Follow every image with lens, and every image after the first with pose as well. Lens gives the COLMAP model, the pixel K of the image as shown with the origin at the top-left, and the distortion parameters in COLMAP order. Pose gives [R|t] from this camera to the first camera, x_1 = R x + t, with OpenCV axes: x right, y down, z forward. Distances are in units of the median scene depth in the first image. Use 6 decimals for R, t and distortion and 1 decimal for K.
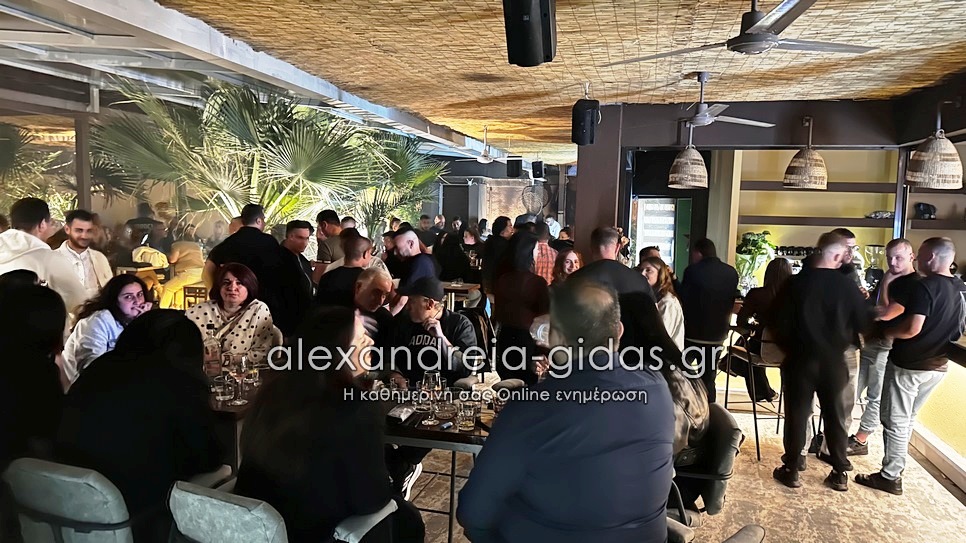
lens RADIAL K [[673.7, 0, 483.0], [0, 673.7, 271.5], [0, 0, 1]] dist [0.119277, -0.176459]
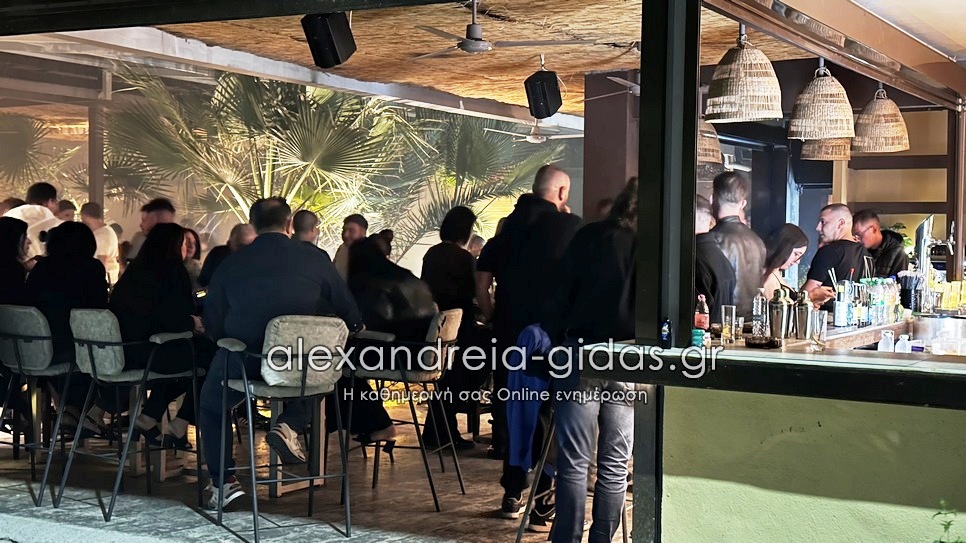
lens RADIAL K [[1351.6, 0, 512.7], [0, 1351.6, 270.1], [0, 0, 1]] dist [0.116066, -0.002552]
pose [[0.965429, -0.005935, -0.260600, 0.526006], [-0.014222, 0.997052, -0.075397, 0.146758], [0.260279, 0.076497, 0.962498, -0.713403]]
